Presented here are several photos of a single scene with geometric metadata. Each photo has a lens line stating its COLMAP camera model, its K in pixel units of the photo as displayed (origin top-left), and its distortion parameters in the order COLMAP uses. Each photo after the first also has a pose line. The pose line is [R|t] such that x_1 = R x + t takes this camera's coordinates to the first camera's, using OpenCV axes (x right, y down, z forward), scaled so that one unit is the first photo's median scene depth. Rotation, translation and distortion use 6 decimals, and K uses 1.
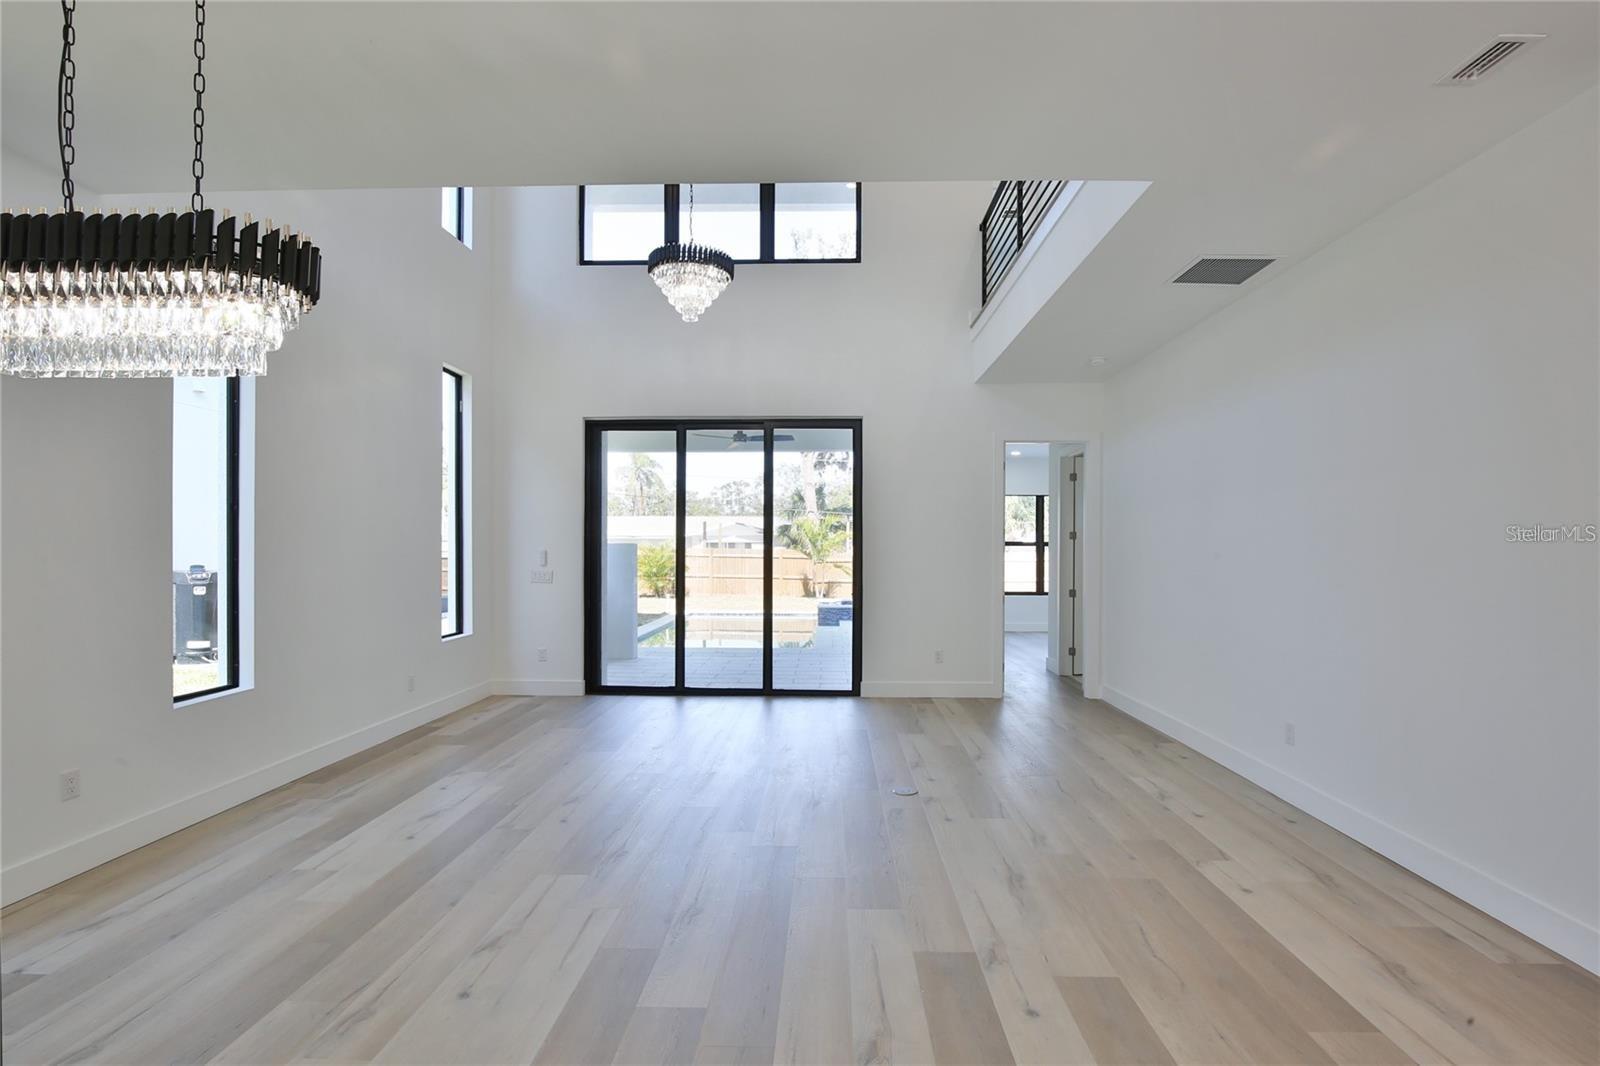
lens RADIAL K [[775.8, 0, 805.6], [0, 775.8, 561.1], [0, 0, 1]] dist [-0.016212, 0.000346]
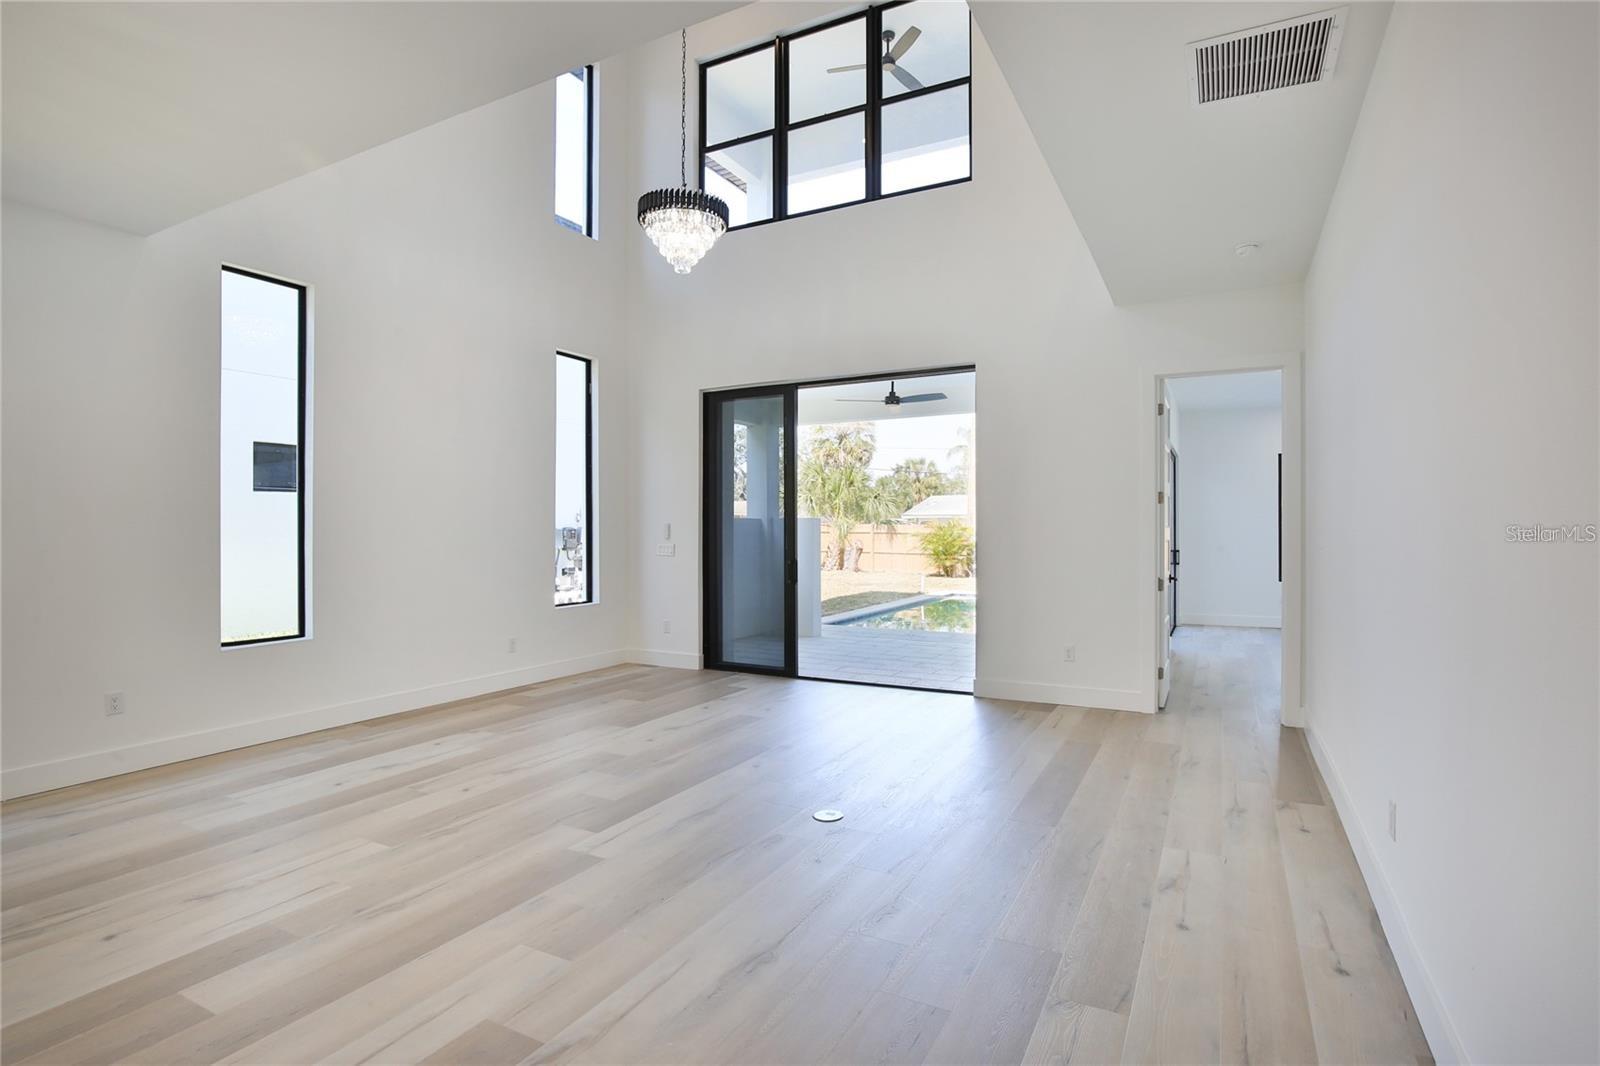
lens RADIAL K [[787.3, 0, 806.9], [0, 787.3, 524.1], [0, 0, 1]] dist [-0.023912, 0.000950]
pose [[0.895135, -0.007355, -0.445735, 0.304212], [-0.002526, 0.999764, -0.021571, 0.009209], [0.445789, 0.020435, 0.894905, 0.168384]]
